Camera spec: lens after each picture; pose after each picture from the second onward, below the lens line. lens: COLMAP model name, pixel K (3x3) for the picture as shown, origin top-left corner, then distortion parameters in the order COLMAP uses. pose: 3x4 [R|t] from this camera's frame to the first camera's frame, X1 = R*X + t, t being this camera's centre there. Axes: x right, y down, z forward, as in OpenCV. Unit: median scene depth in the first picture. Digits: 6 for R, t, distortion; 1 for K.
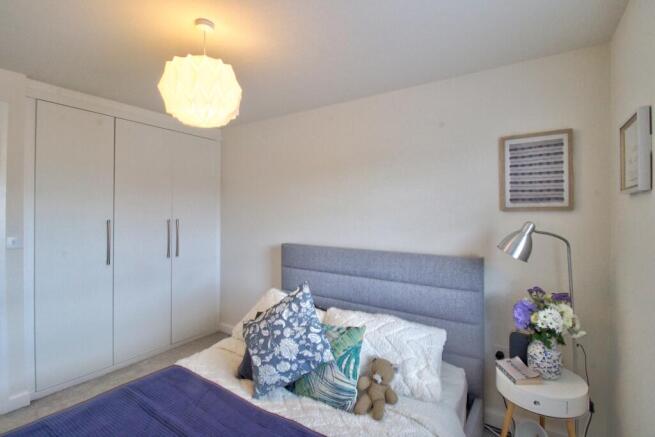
lens RADIAL K [[303.9, 0, 328.8], [0, 303.9, 217.9], [0, 0, 1]] dist [0.001022, -0.011401]
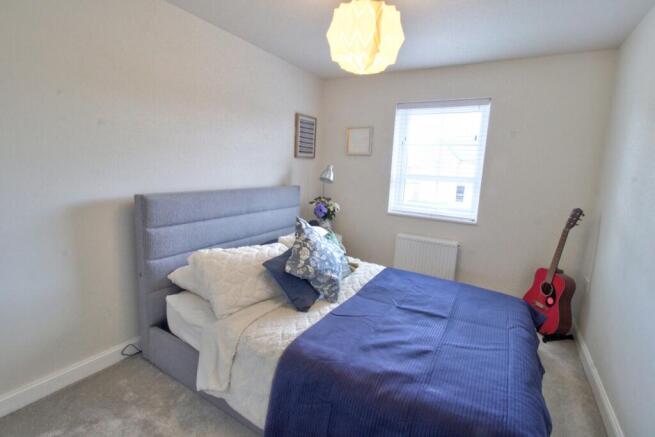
lens RADIAL K [[303.9, 0, 328.2], [0, 303.9, 216.3], [0, 0, 1]] dist [0.001022, -0.011401]
pose [[-0.048876, -0.175962, 0.983183, -1.239140], [-0.031590, 0.984139, 0.174563, -0.001074], [-0.998305, -0.022527, -0.053659, 0.937952]]
